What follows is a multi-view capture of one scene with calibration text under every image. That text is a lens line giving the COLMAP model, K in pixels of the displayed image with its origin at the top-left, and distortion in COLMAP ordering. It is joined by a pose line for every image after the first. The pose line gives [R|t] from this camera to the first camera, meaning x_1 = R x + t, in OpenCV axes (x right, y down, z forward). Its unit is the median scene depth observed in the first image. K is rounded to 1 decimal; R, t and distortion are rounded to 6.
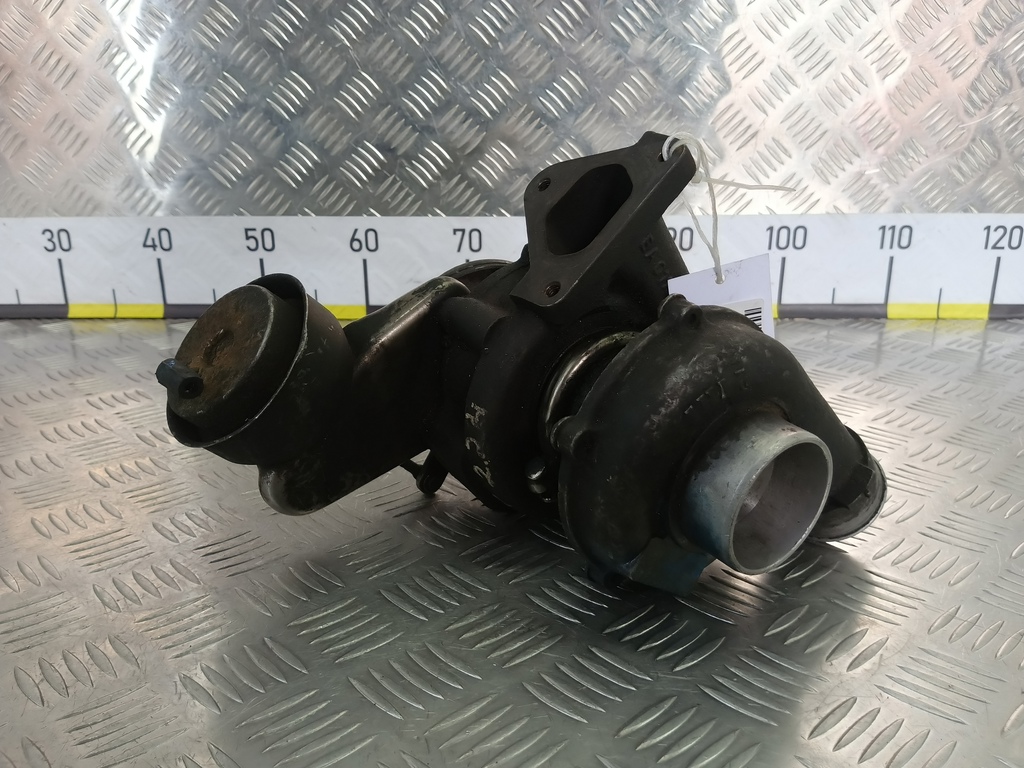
lens RADIAL K [[818.0, 0, 526.8], [0, 818.0, 399.1], [0, 0, 1]] dist [0.035284, -0.108755]
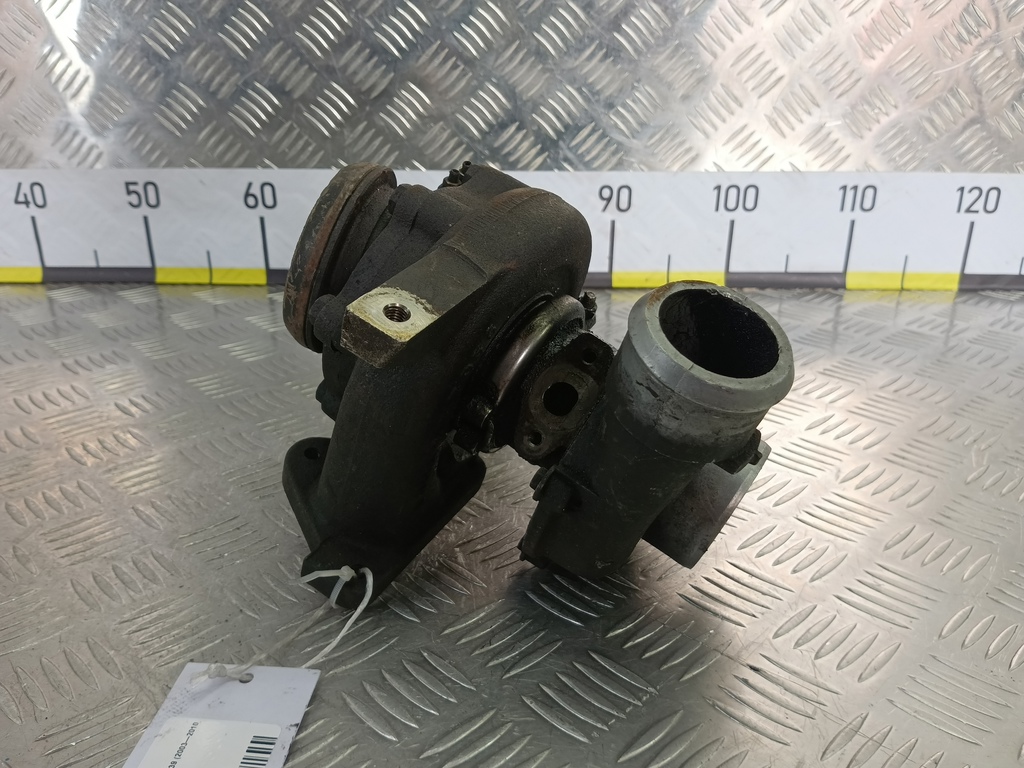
lens RADIAL K [[818.0, 0, 524.5], [0, 818.0, 398.9], [0, 0, 1]] dist [0.035284, -0.108755]
pose [[0.999899, 0.005652, 0.013012, 0.081639], [-0.006791, 0.995985, 0.089261, -0.061133], [-0.012455, -0.089340, 0.995923, 0.102162]]
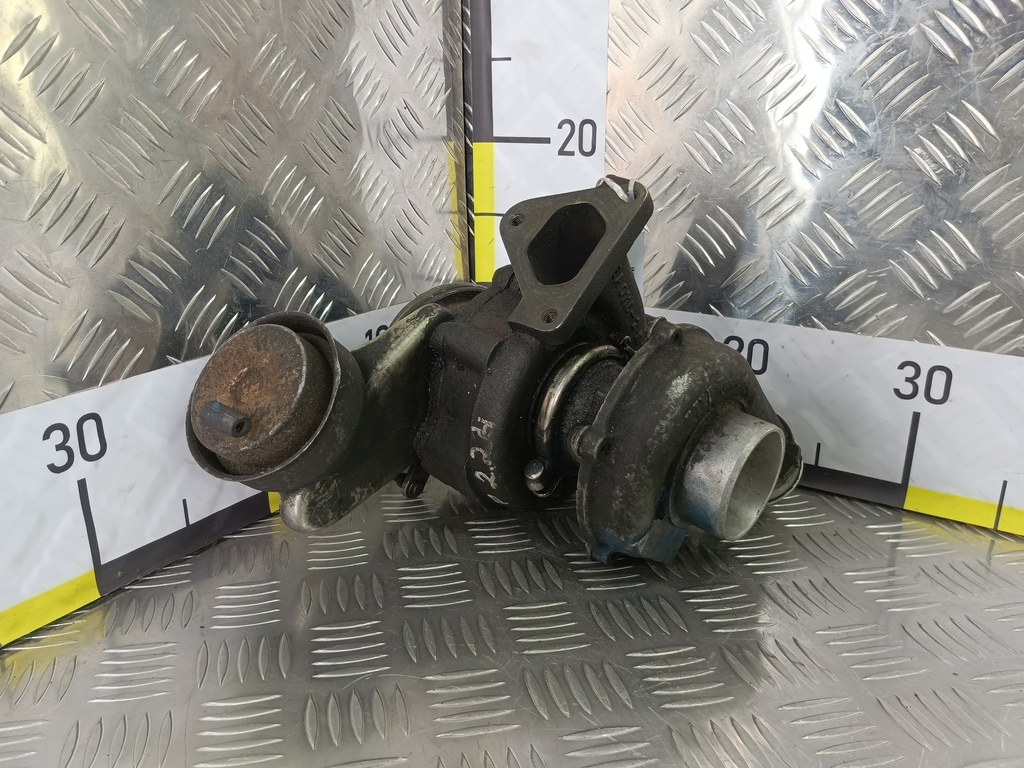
lens RADIAL K [[818.0, 0, 520.7], [0, 818.0, 388.8], [0, 0, 1]] dist [0.035284, -0.108755]
pose [[0.971950, -0.071648, 0.224010, -0.129042], [0.067418, 0.997373, 0.026485, -0.030128], [-0.225319, -0.010639, 0.974227, -0.056765]]
